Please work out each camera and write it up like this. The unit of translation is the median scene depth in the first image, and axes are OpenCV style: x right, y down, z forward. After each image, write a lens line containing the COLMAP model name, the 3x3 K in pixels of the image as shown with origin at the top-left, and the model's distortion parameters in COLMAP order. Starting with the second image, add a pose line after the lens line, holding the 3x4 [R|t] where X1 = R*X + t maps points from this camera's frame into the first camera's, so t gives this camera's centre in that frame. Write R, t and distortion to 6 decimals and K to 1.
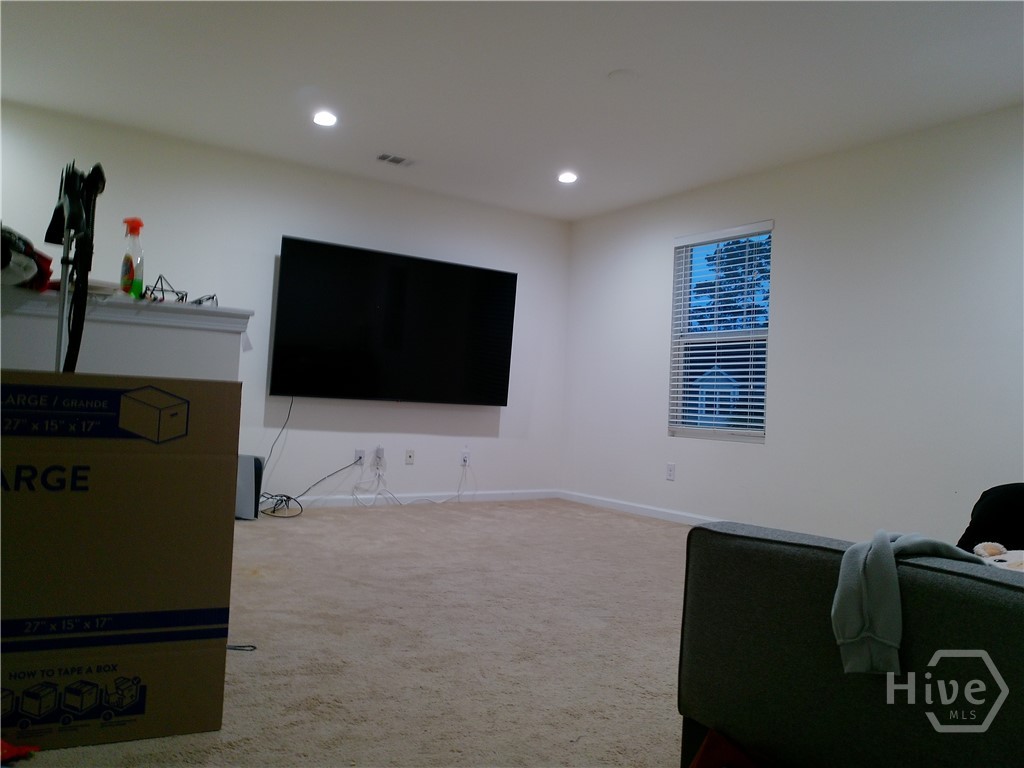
lens RADIAL K [[796.9, 0, 515.5], [0, 796.9, 375.0], [0, 0, 1]] dist [0.017109, -0.006468]
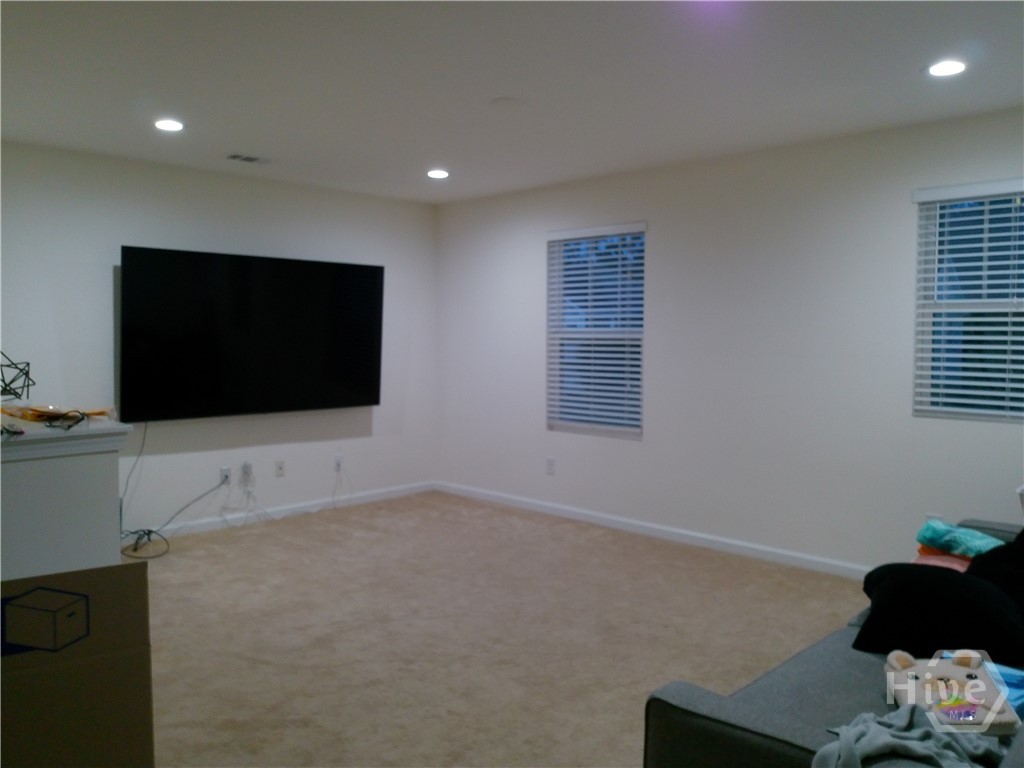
lens RADIAL K [[806.1, 0, 520.2], [0, 806.1, 372.2], [0, 0, 1]] dist [0.003414, -0.010477]
pose [[0.979474, -0.050974, 0.195020, -0.038467], [0.032538, 0.994792, 0.096593, -0.104328], [-0.198928, -0.088265, 0.976031, 0.023955]]
